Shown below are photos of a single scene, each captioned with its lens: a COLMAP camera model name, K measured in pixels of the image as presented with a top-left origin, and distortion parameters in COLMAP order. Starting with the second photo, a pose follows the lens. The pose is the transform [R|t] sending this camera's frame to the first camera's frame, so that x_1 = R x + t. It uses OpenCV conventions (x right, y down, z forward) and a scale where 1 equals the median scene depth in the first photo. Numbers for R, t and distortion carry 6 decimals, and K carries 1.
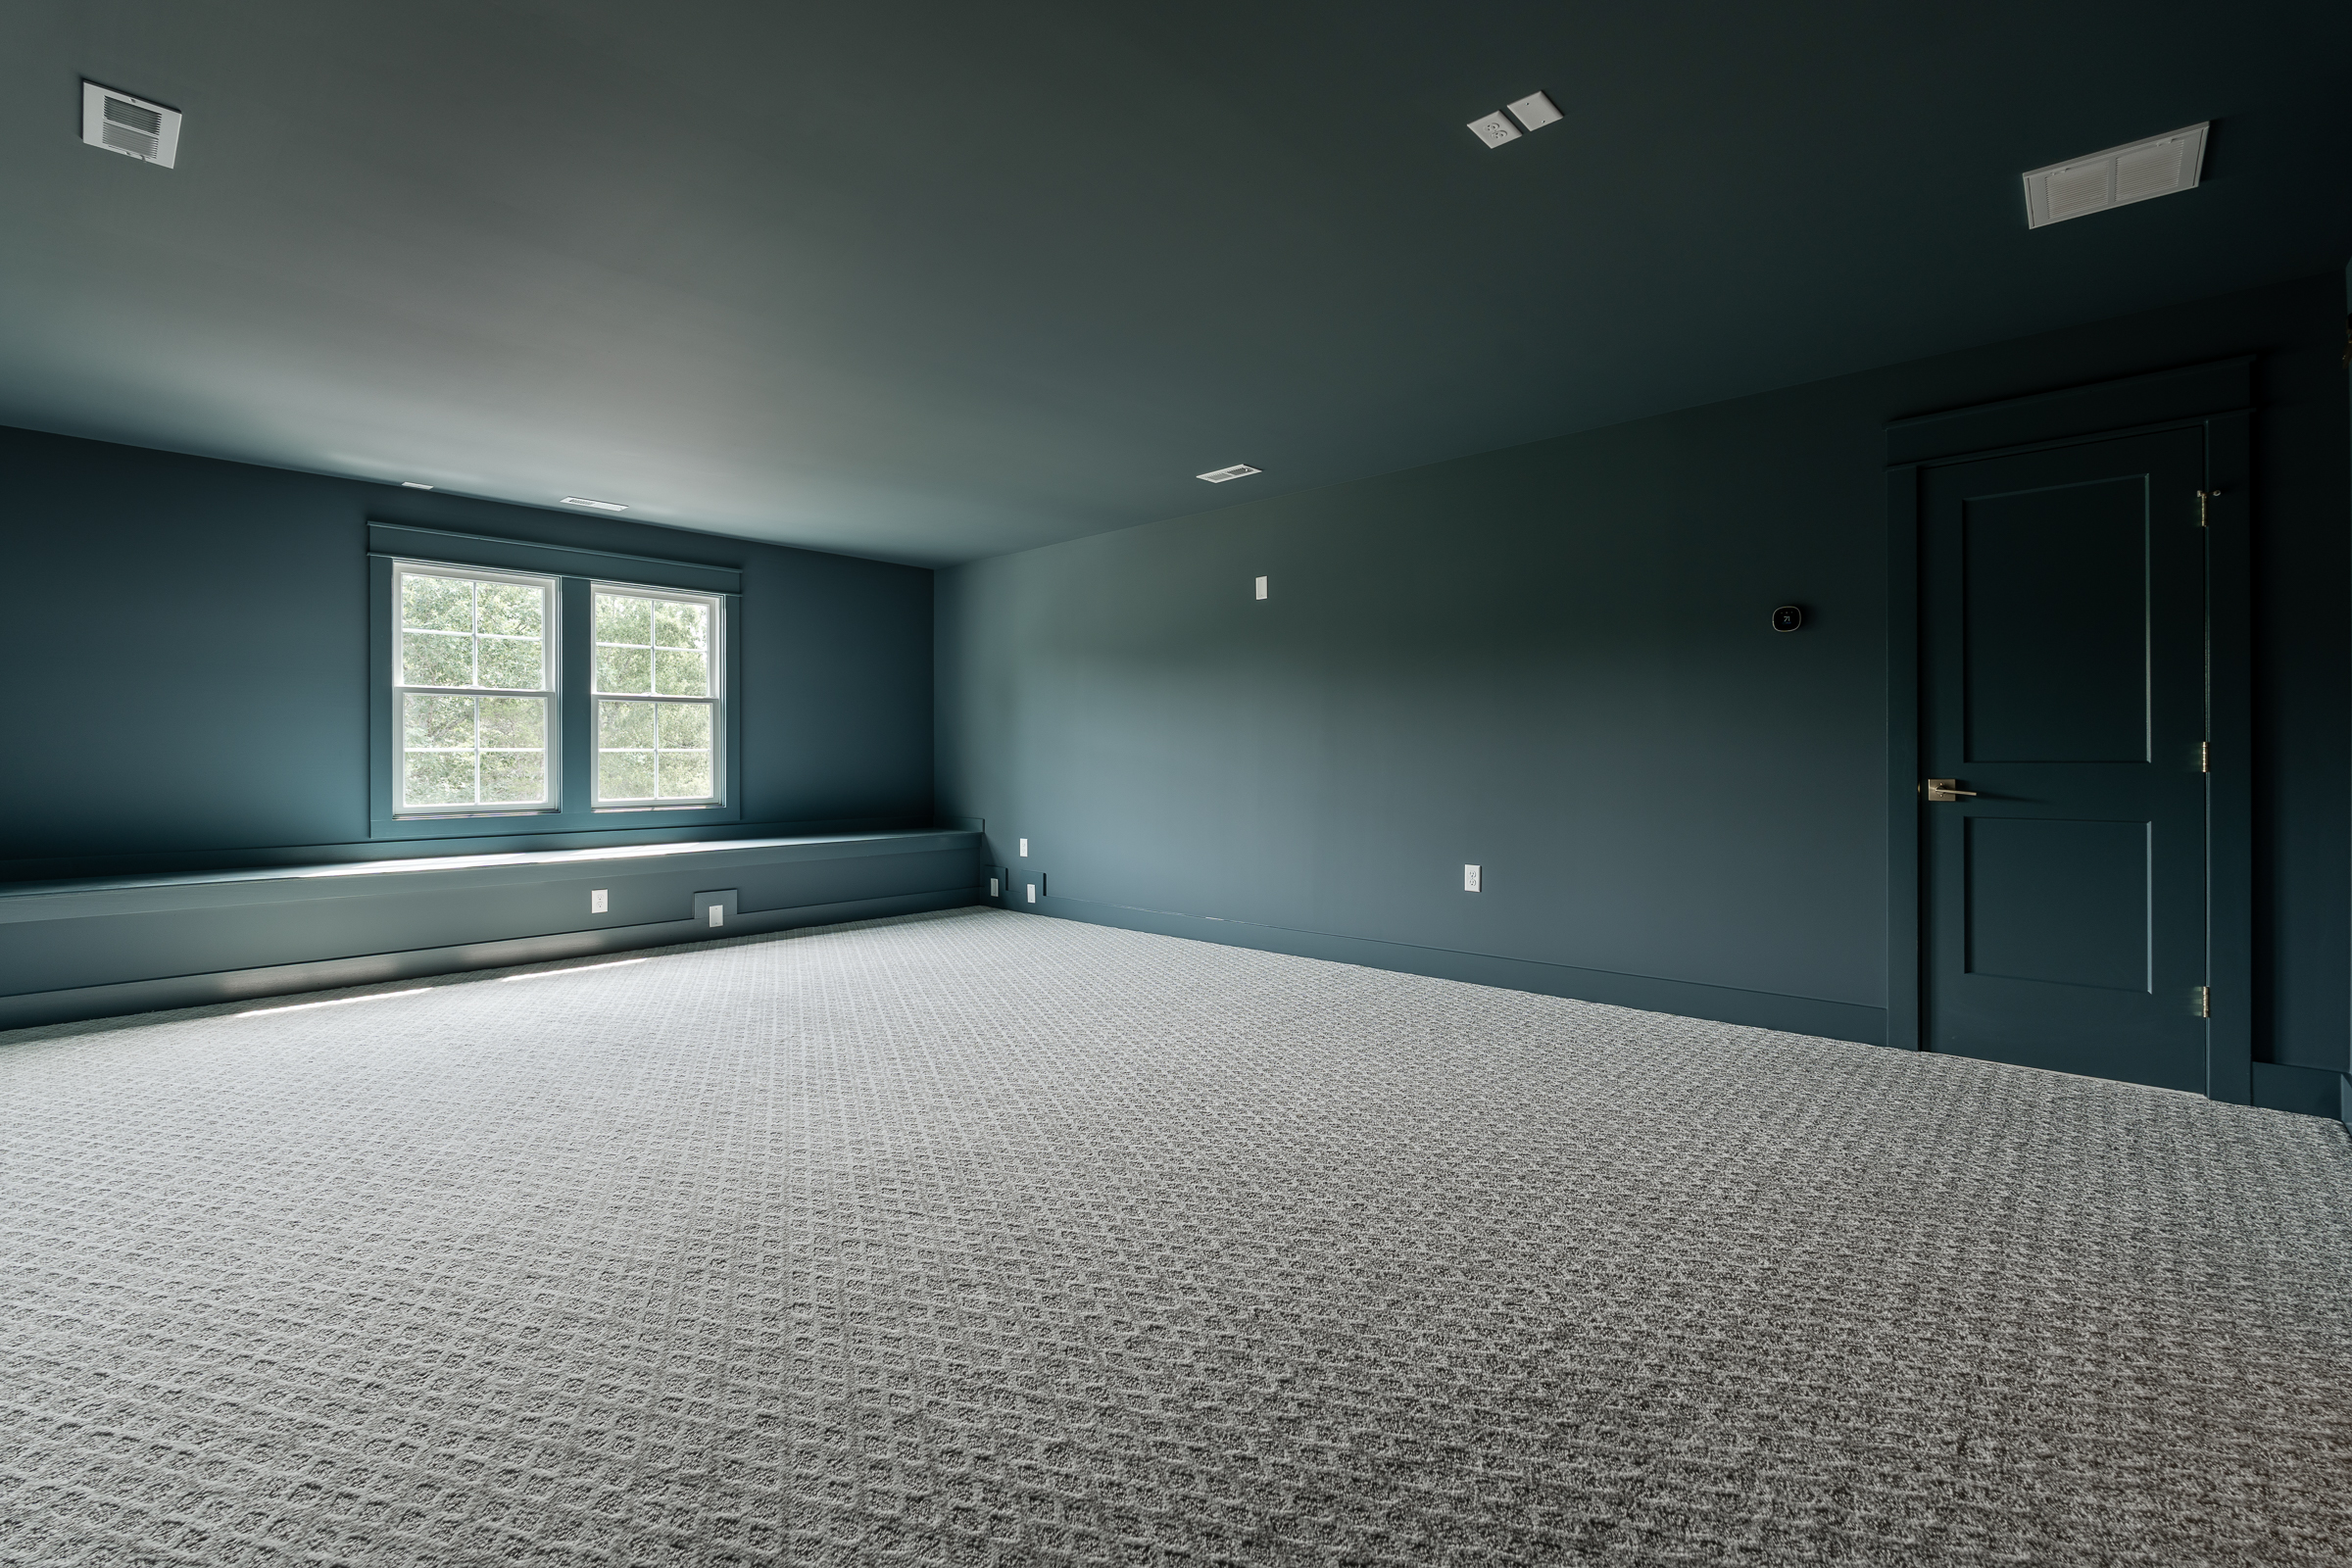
lens RADIAL K [[1034.1, 0, 1180.6], [0, 1034.1, 759.8], [0, 0, 1]] dist [-0.007580, 0.000366]
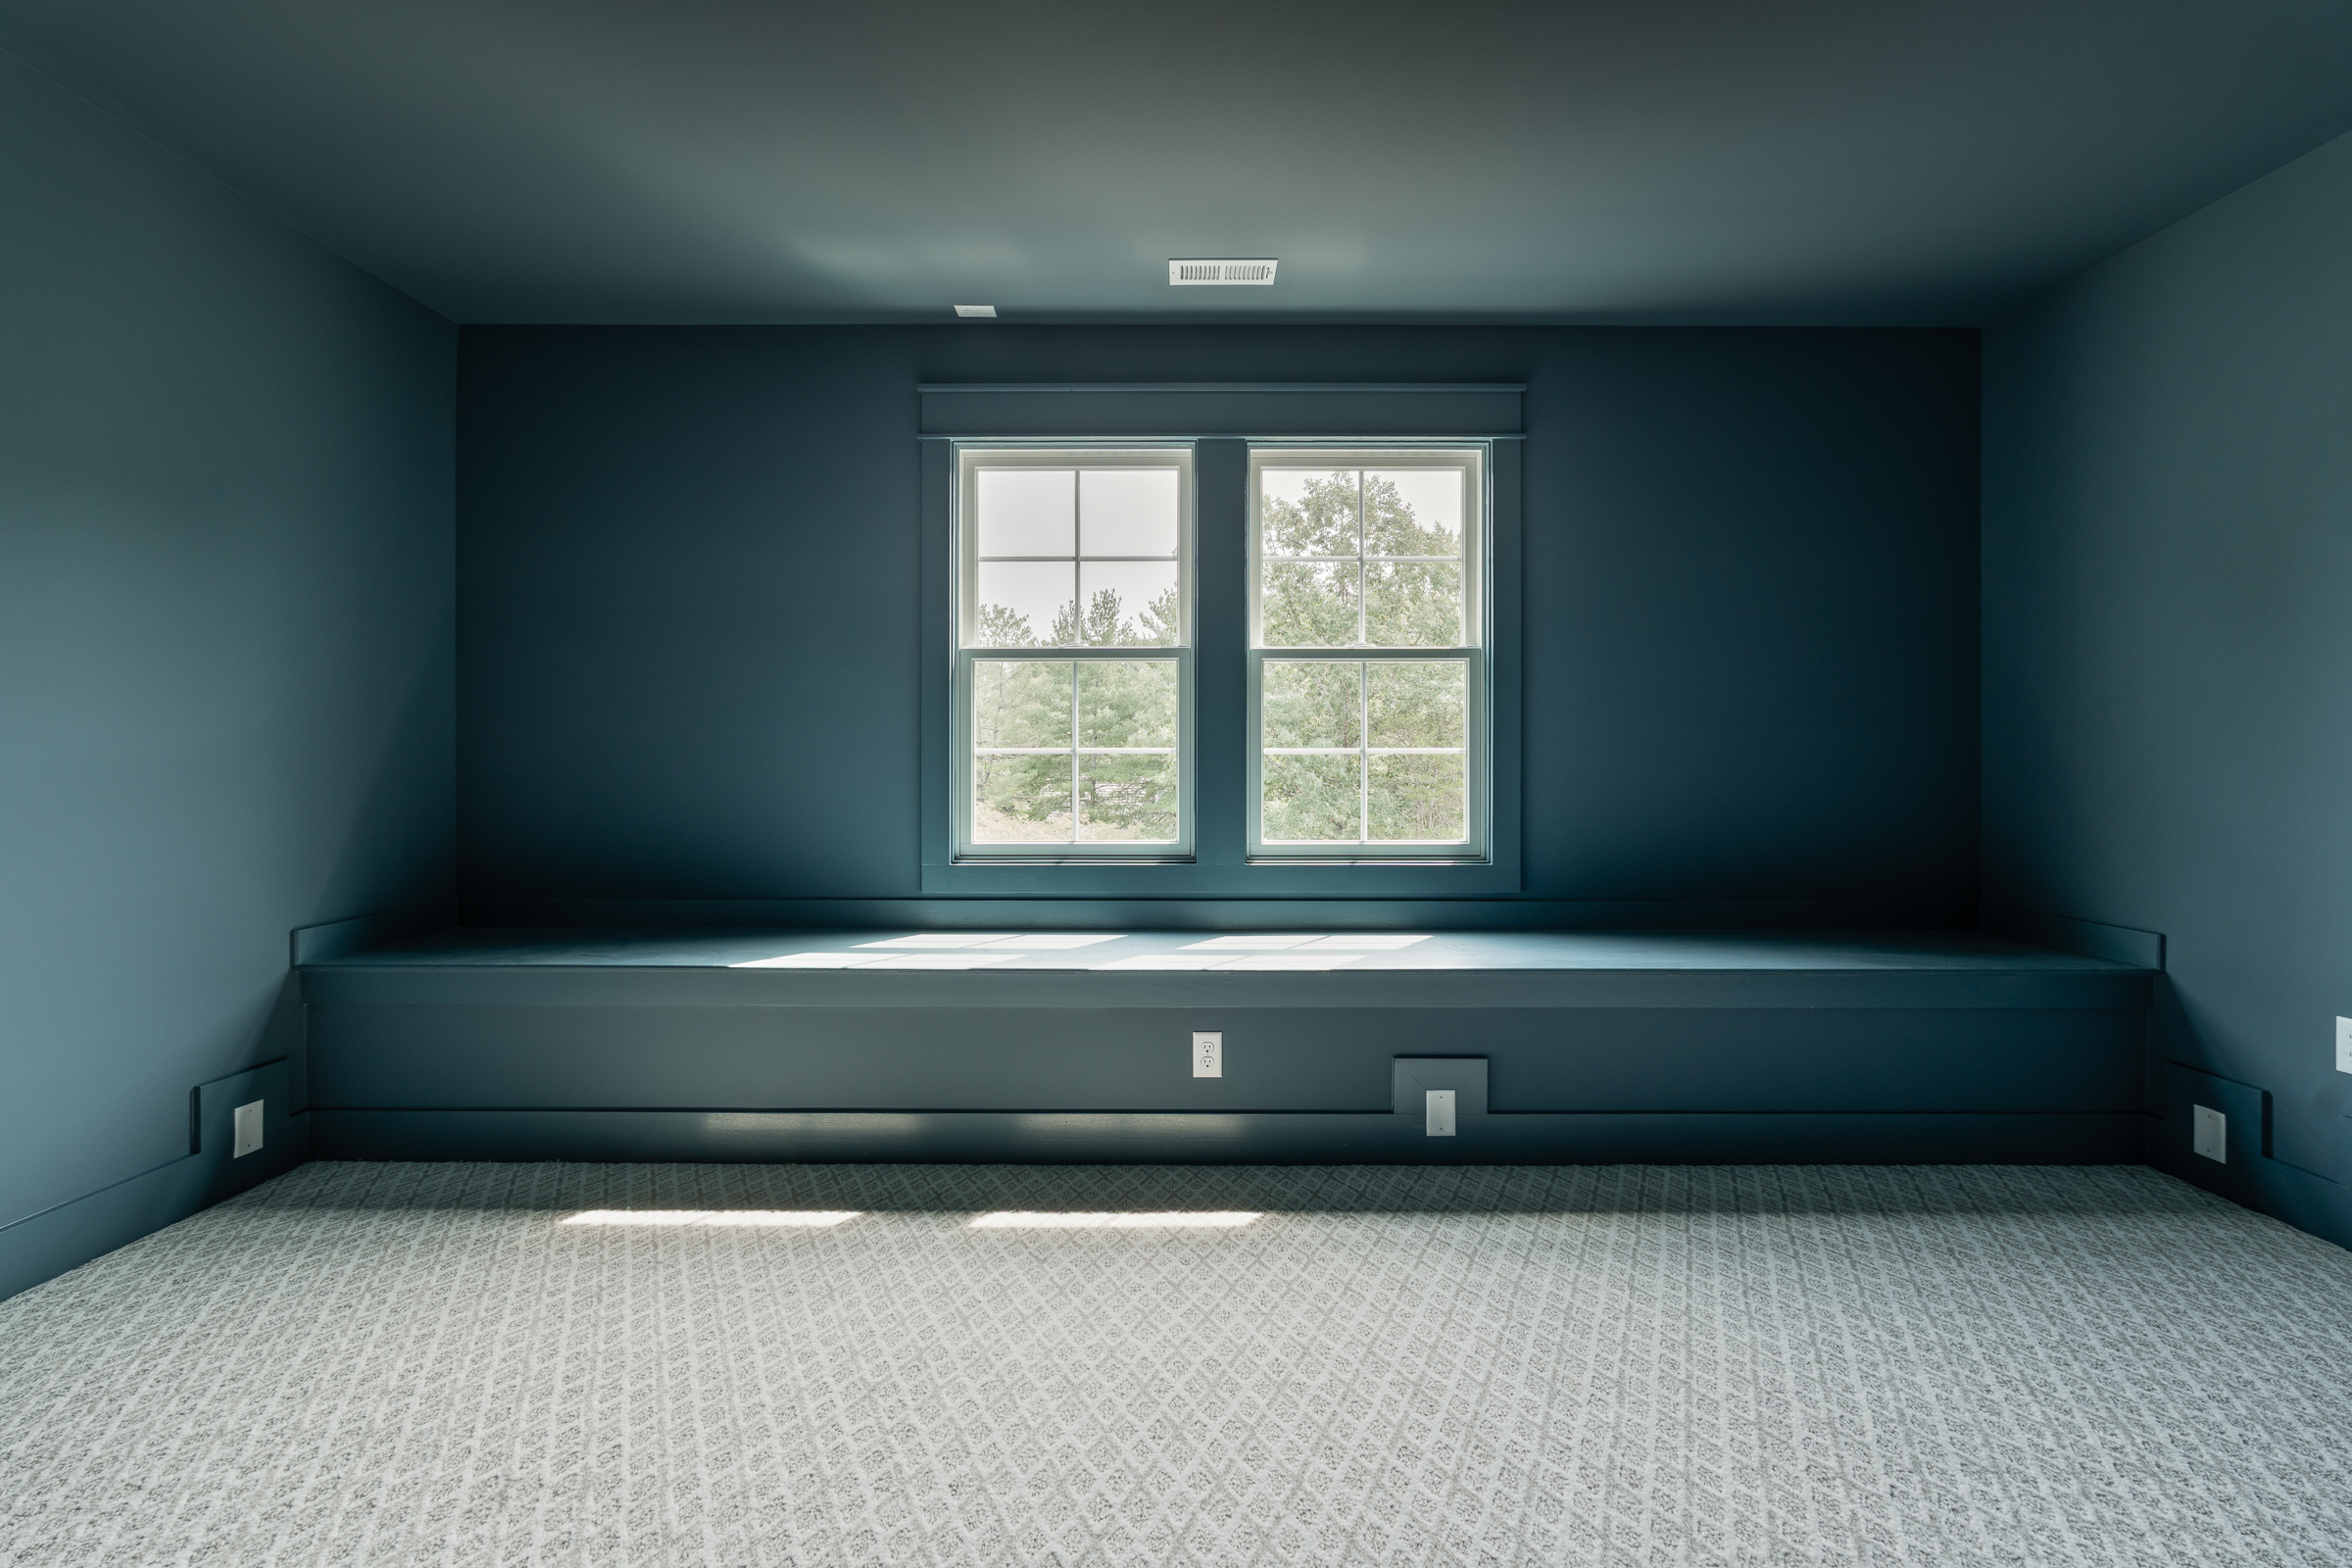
lens RADIAL K [[1034.1, 0, 1175.5], [0, 1034.1, 762.2], [0, 0, 1]] dist [-0.007580, 0.000366]
pose [[0.670609, 0.001887, -0.741808, -0.187594], [-0.004828, 0.999987, -0.001821, -0.001889], [0.741795, 0.004802, 0.670609, 0.596432]]
